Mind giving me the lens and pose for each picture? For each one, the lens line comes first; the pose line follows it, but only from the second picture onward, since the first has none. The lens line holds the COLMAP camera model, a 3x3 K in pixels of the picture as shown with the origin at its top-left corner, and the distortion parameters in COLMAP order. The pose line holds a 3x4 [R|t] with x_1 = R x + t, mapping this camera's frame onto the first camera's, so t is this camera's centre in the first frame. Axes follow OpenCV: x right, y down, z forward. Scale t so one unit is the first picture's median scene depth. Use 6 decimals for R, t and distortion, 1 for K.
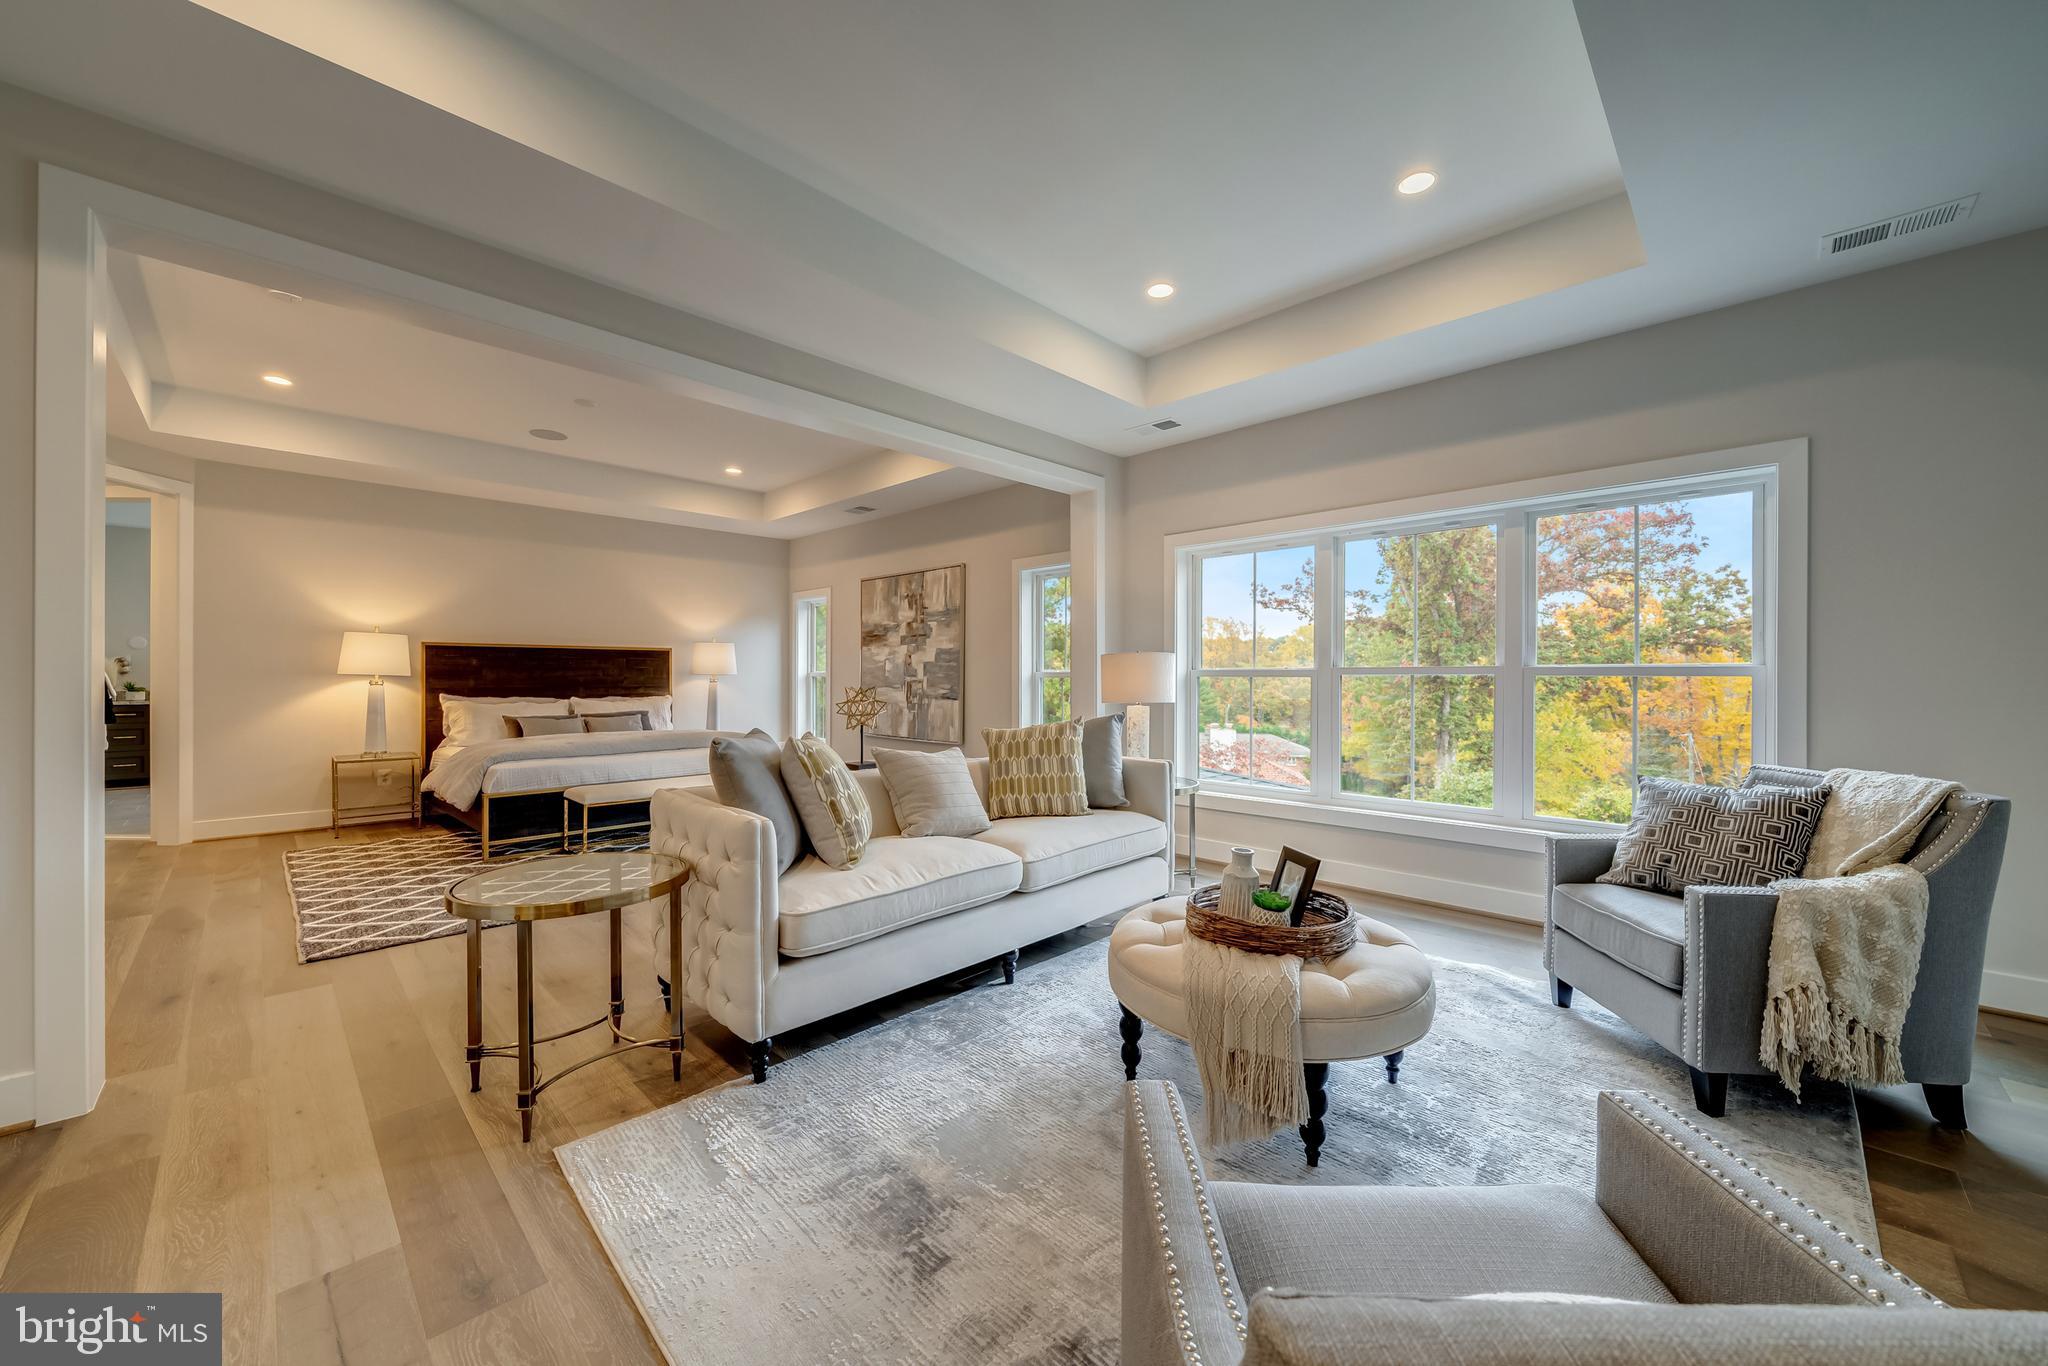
lens RADIAL K [[757.3, 0, 1025.0], [0, 757.3, 680.3], [0, 0, 1]] dist [0.000000, -0.000002]
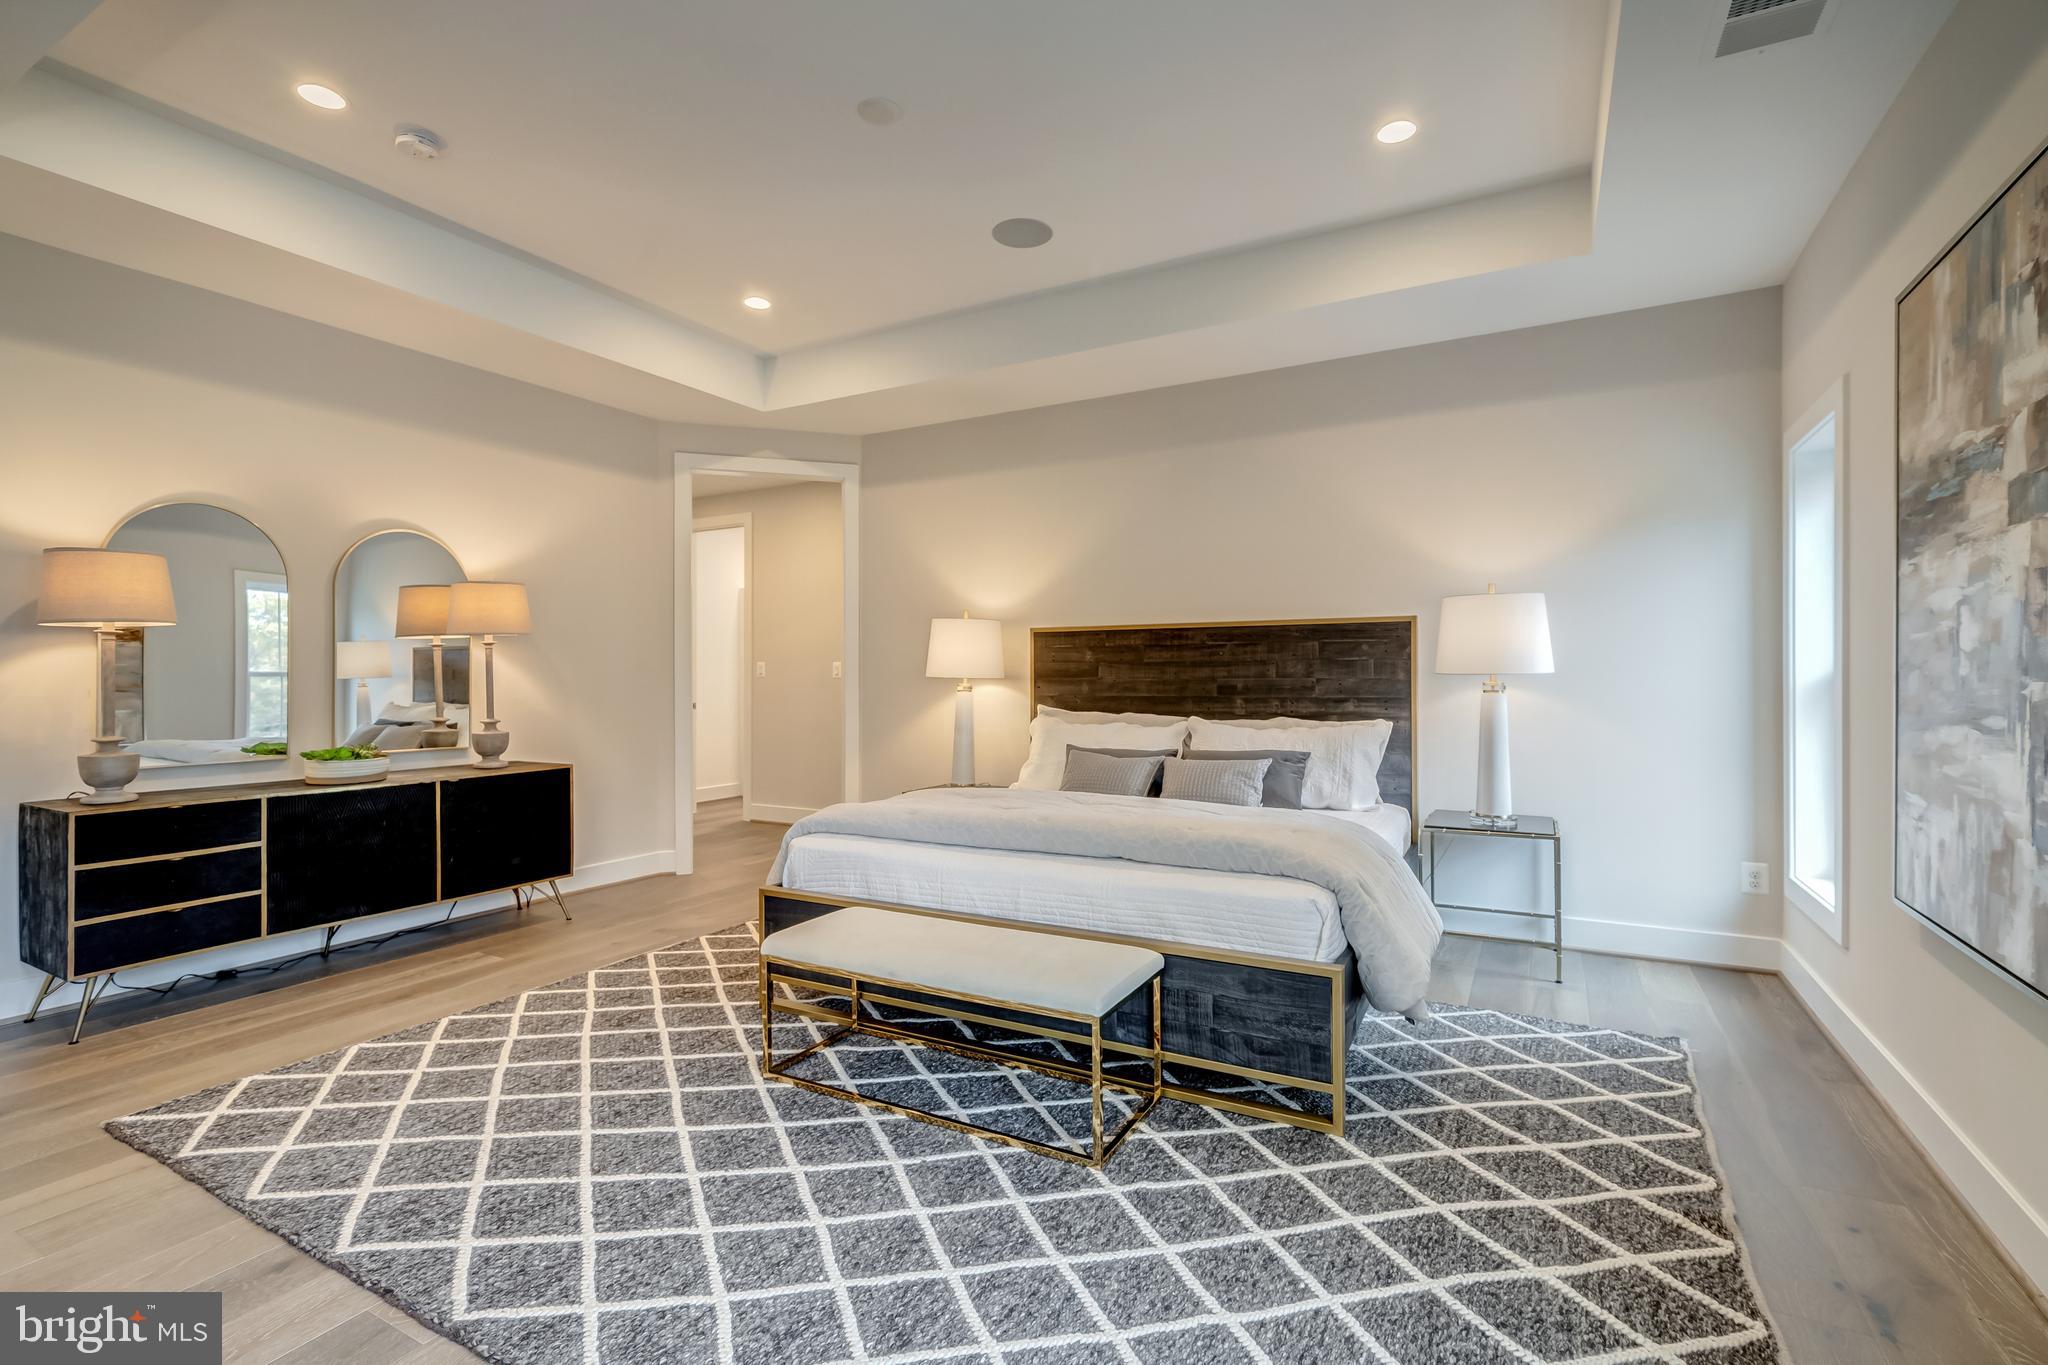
lens RADIAL K [[926.0, 0, 1024.9], [0, 926.0, 682.6], [0, 0, 1]] dist [0.003089, 0.000373]
pose [[0.270303, 0.004027, -0.962767, 0.008142], [-0.001368, 0.999992, 0.003798, -0.004194], [0.962774, 0.000290, 0.270306, 0.675335]]
